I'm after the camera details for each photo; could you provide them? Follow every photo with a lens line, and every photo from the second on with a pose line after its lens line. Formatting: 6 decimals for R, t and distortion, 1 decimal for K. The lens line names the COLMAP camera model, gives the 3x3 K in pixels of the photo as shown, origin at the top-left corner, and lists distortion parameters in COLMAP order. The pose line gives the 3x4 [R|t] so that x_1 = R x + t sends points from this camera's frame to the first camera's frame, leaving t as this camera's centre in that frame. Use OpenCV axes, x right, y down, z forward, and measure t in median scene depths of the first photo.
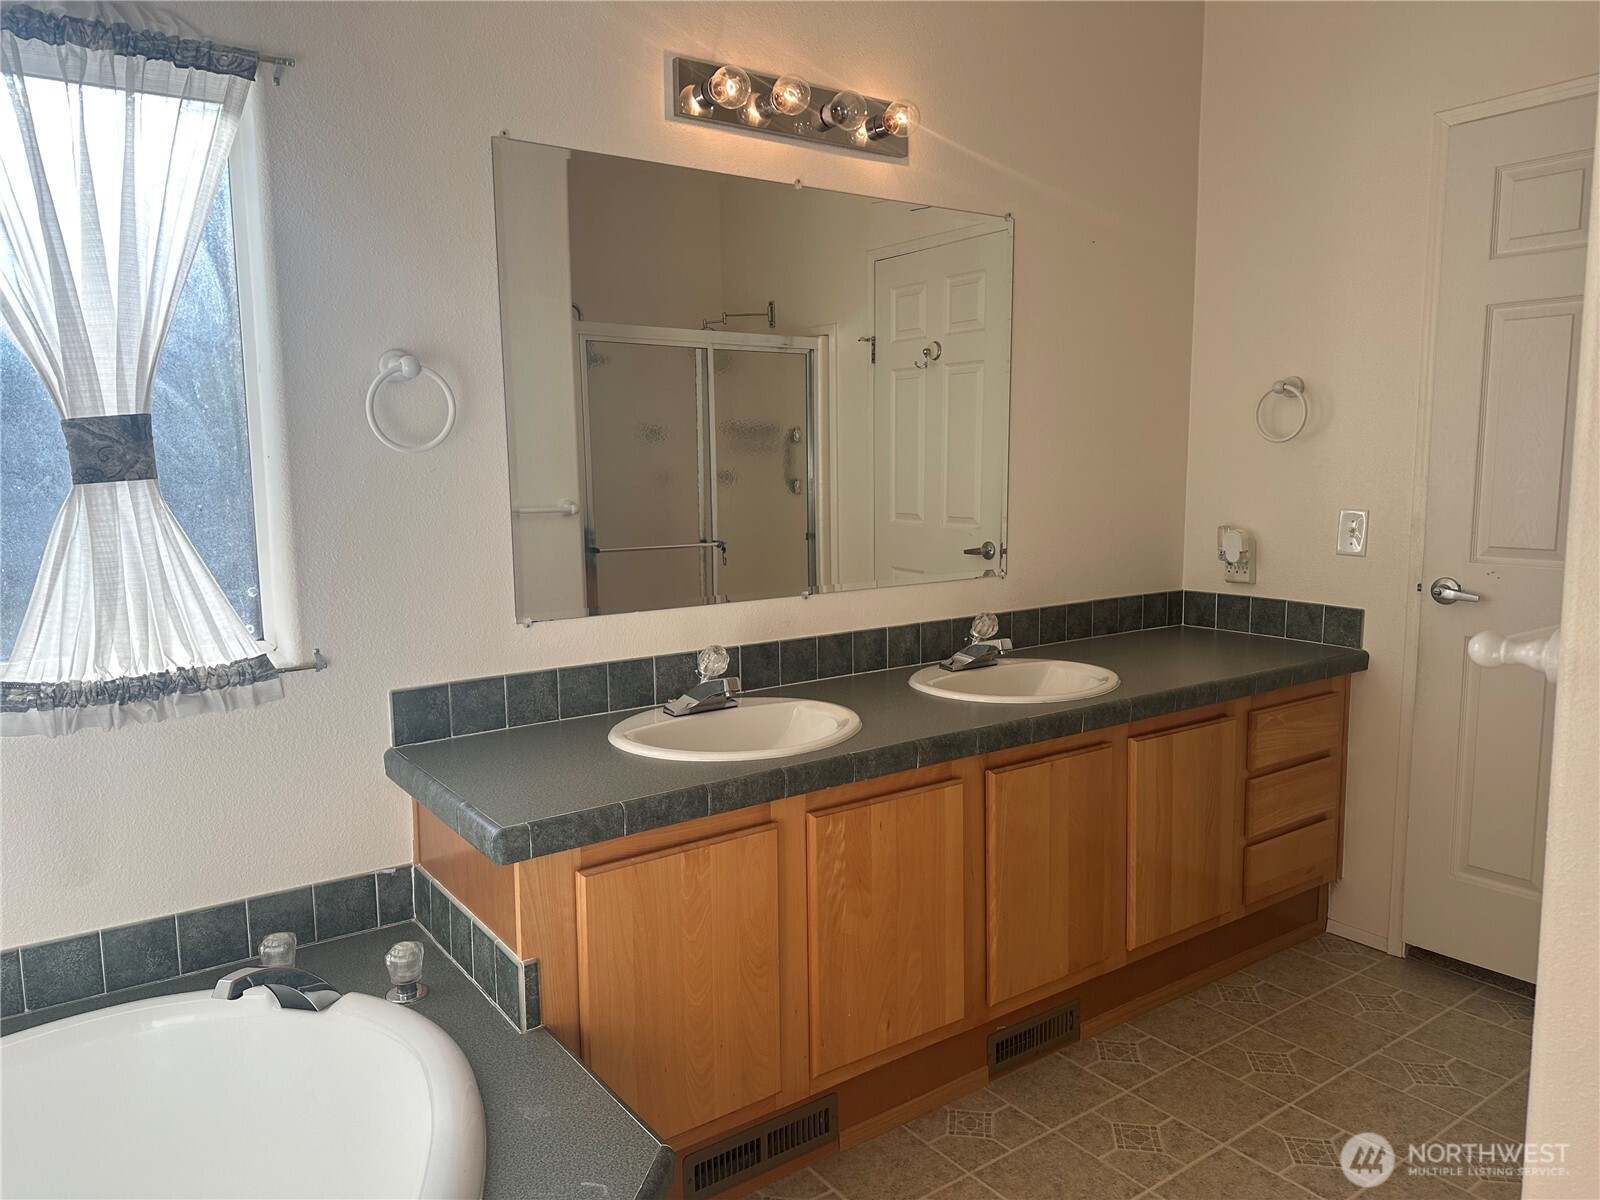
lens RADIAL K [[1127.7, 0, 795.1], [0, 1127.7, 593.8], [0, 0, 1]] dist [0.002746, -0.002569]
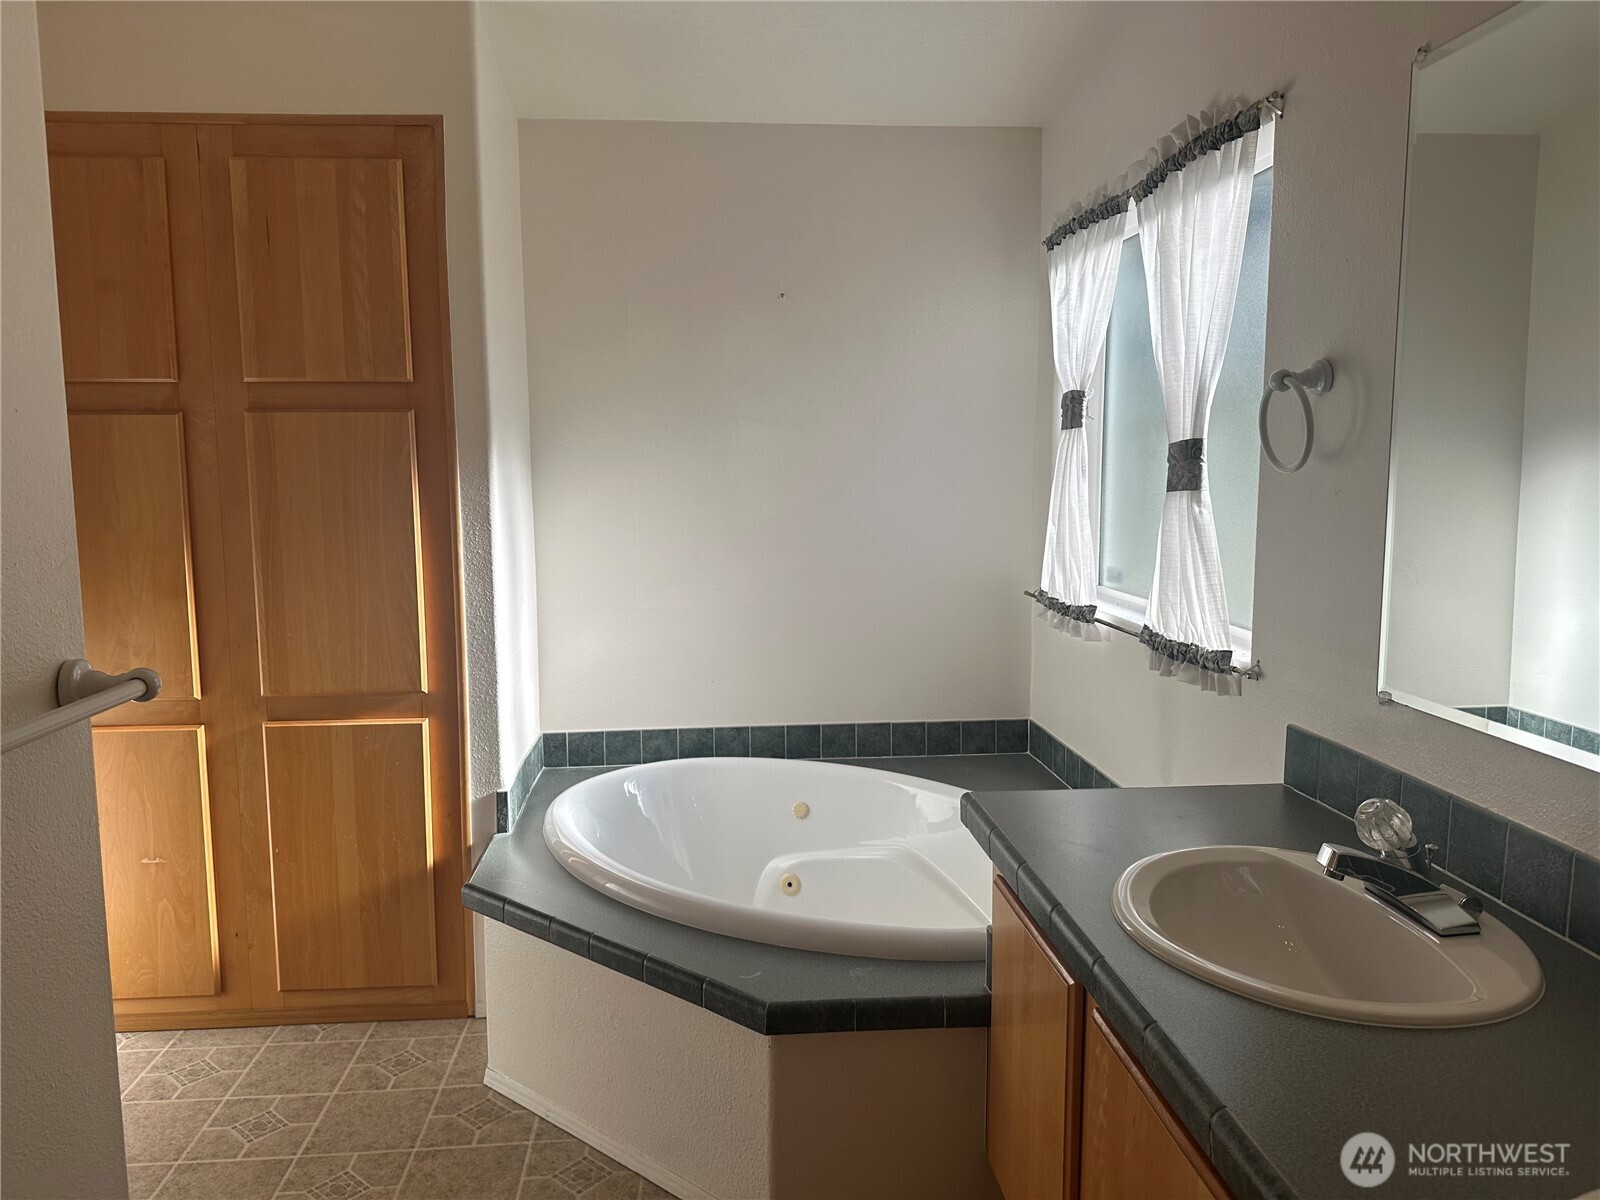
lens RADIAL K [[1127.7, 0, 795.1], [0, 1127.7, 593.8], [0, 0, 1]] dist [0.002746, -0.002569]
pose [[-0.511301, 0.108741, -0.852494, 0.981203], [-0.093438, 0.979048, 0.180925, -0.232812], [0.854307, 0.172162, -0.490428, 1.735051]]
